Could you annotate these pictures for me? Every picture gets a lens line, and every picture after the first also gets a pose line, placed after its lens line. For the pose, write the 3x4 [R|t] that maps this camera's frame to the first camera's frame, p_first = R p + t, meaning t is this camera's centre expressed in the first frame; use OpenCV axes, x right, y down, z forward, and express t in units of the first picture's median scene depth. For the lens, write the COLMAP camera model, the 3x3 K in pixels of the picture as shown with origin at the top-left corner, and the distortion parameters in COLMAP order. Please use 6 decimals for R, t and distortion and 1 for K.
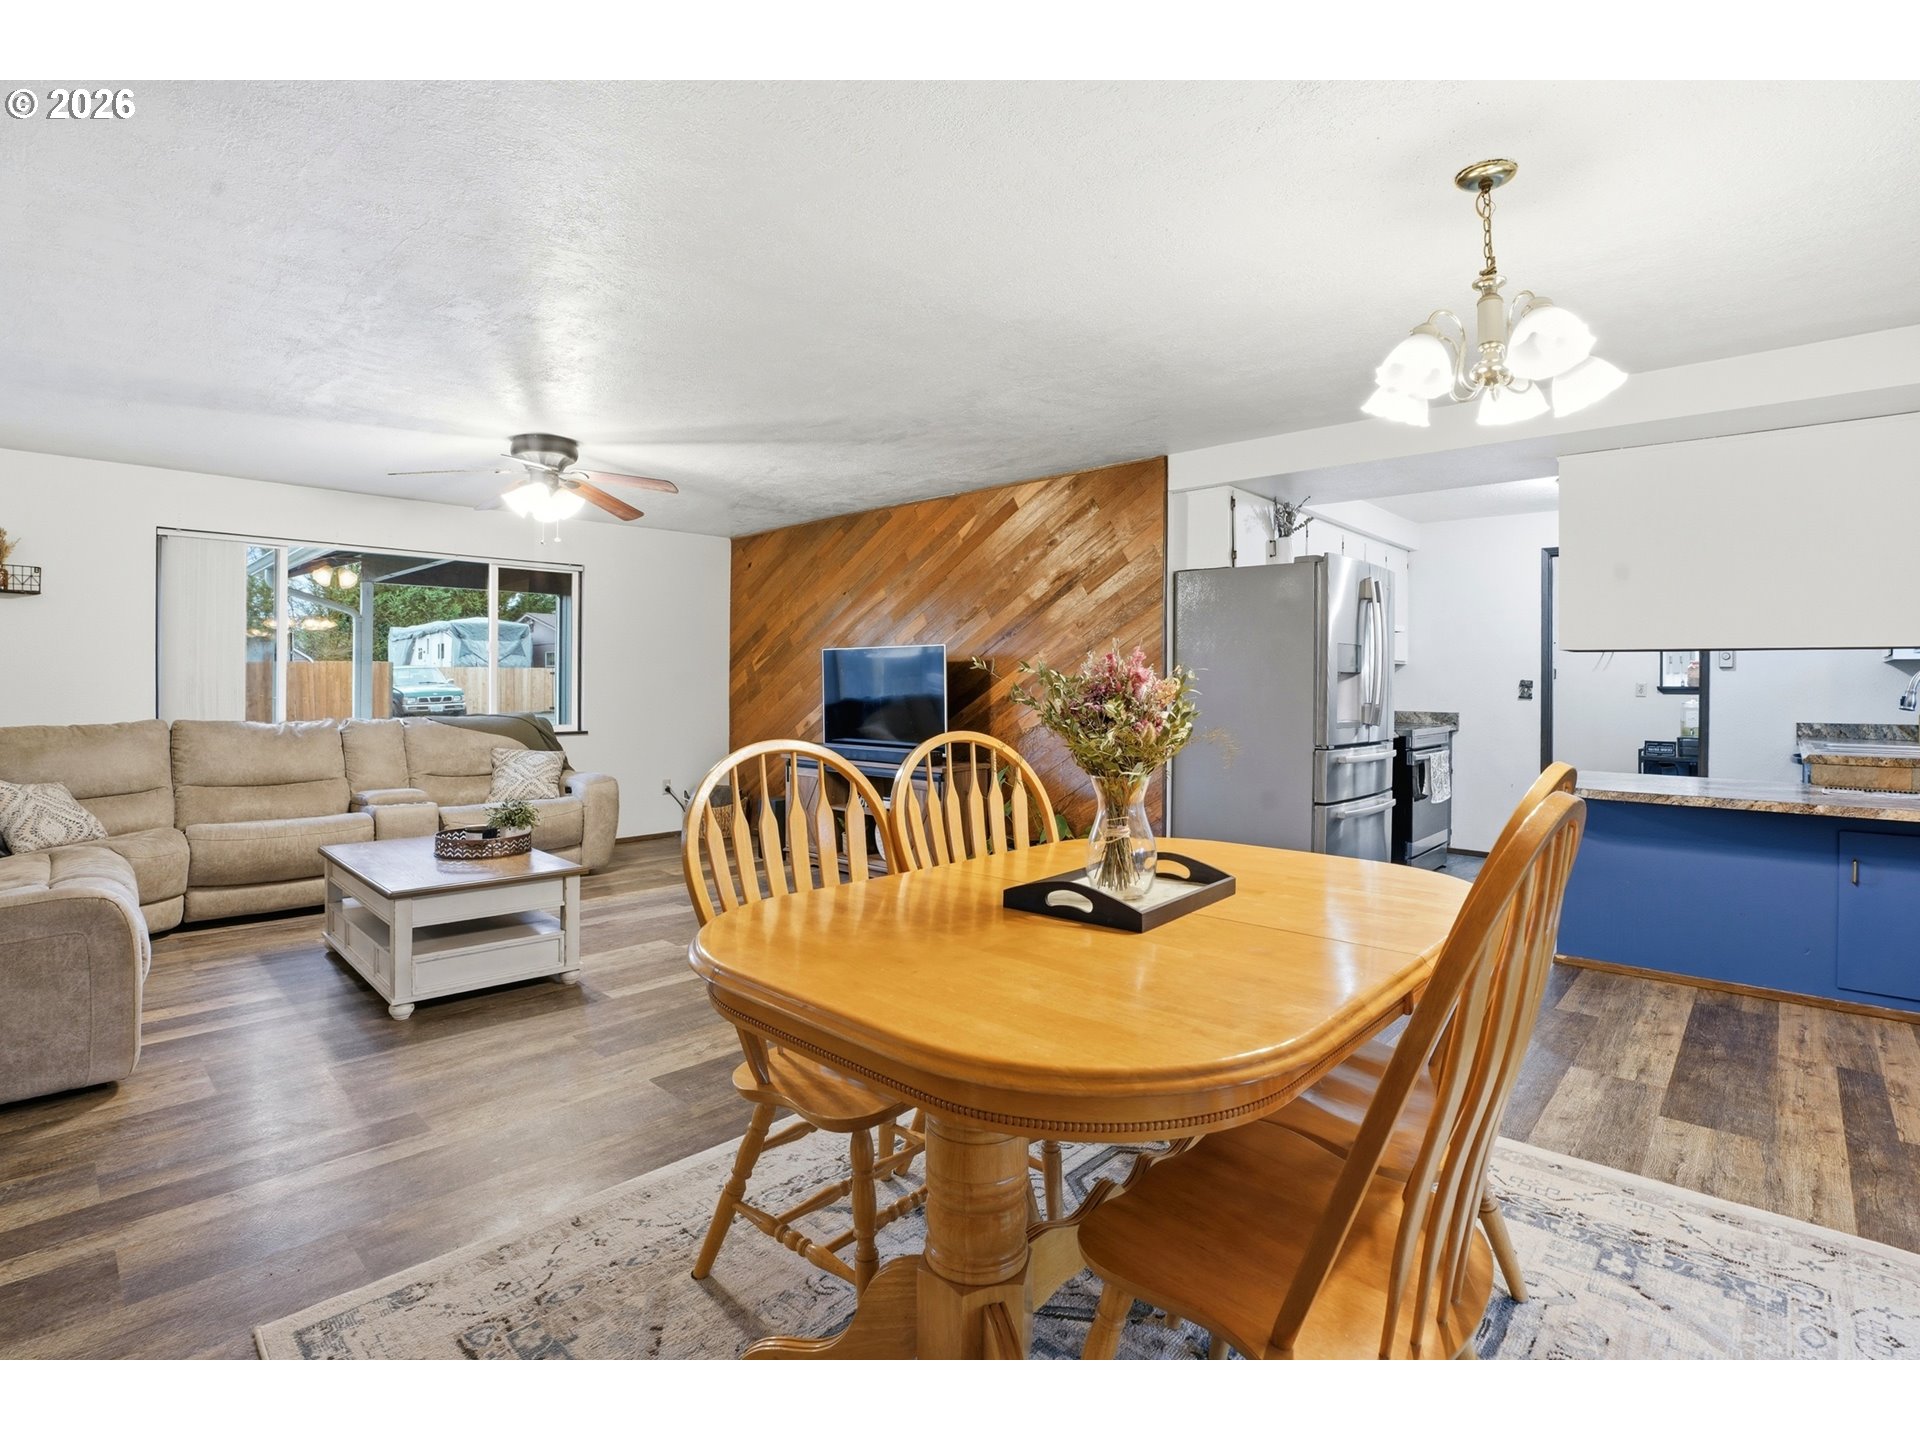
lens RADIAL K [[915.1, 0, 955.5], [0, 915.1, 683.7], [0, 0, 1]] dist [-0.068769, 0.016929]
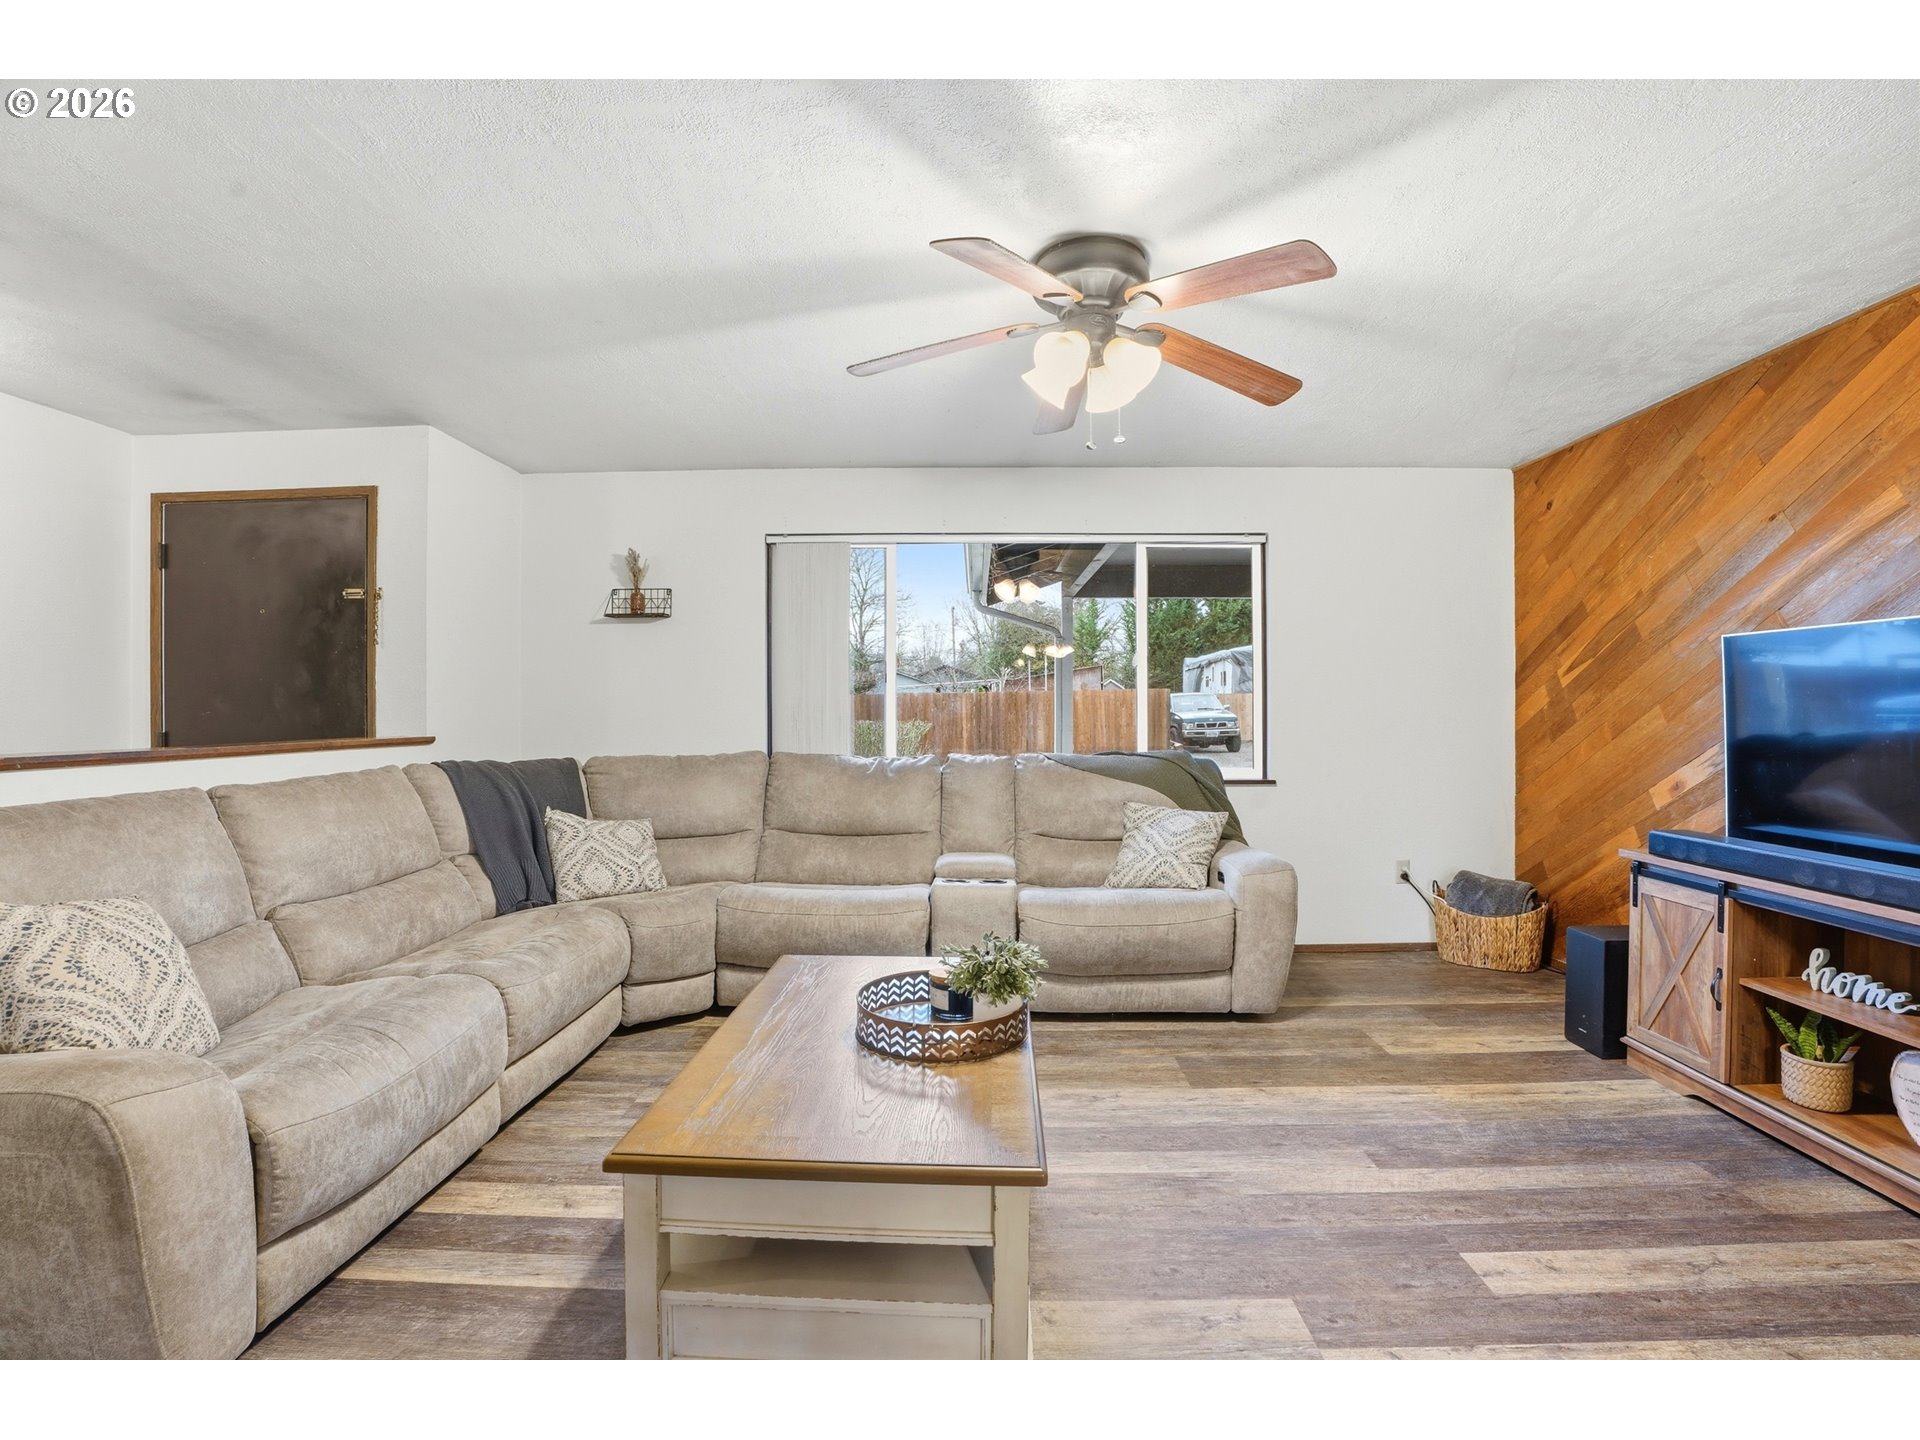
lens RADIAL K [[889.1, 0, 964.3], [0, 889.1, 710.4], [0, 0, 1]] dist [-0.071802, 0.017557]
pose [[0.674880, -0.000782, -0.737927, -0.090935], [0.001706, 0.999998, 0.000500, -0.000117], [0.737926, -0.001596, 0.674880, 0.439561]]
